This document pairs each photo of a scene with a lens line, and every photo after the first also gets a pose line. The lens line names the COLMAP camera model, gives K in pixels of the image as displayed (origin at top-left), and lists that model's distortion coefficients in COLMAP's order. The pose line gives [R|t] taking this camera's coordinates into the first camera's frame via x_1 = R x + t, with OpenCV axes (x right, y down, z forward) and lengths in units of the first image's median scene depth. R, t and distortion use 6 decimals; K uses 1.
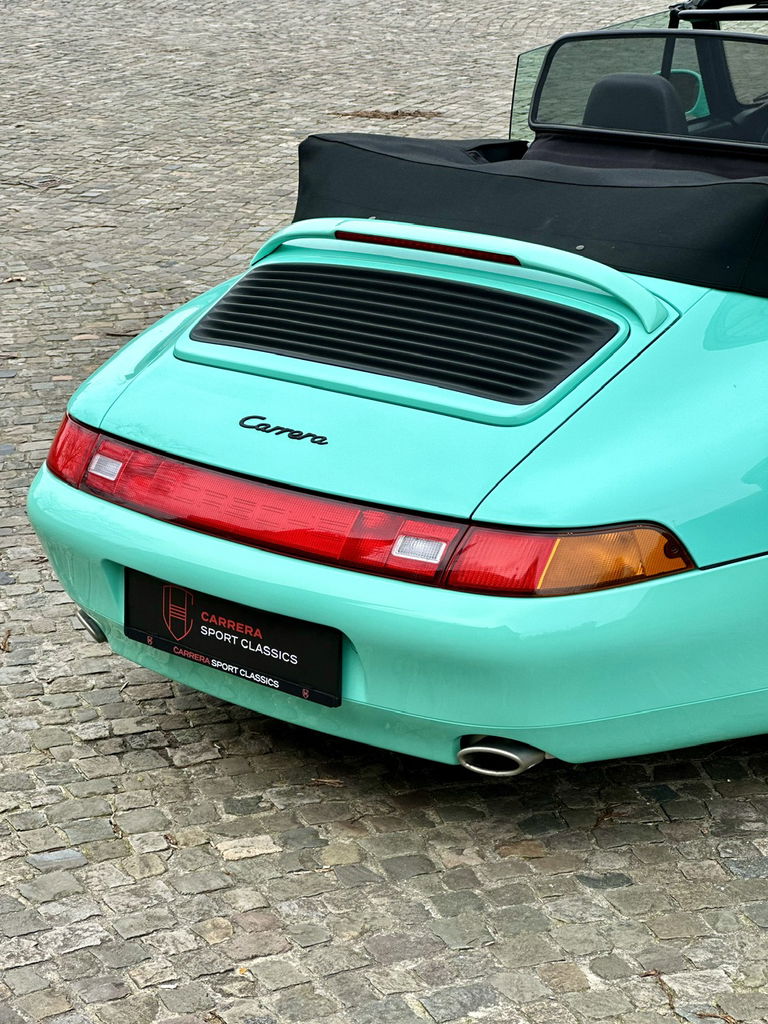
lens RADIAL K [[2294.9, 0, 384.0], [0, 2294.9, 512.0], [0, 0, 1]] dist [0.086740, 0.383186]
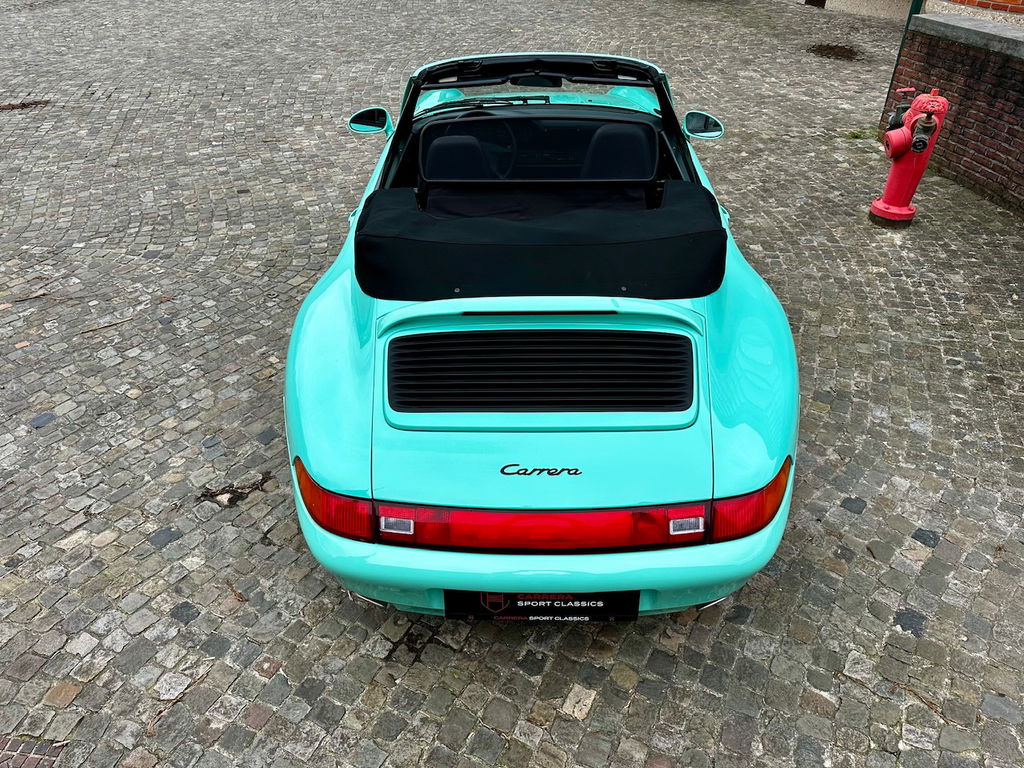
lens RADIAL K [[712.2, 0, 512.0], [0, 712.2, 384.0], [0, 0, 1]] dist [0.005469, -0.001363]
pose [[0.753504, -0.365178, 0.546696, -0.292869], [0.195718, 0.918443, 0.343739, -0.252266], [-0.627635, -0.152011, 0.763523, 0.662558]]
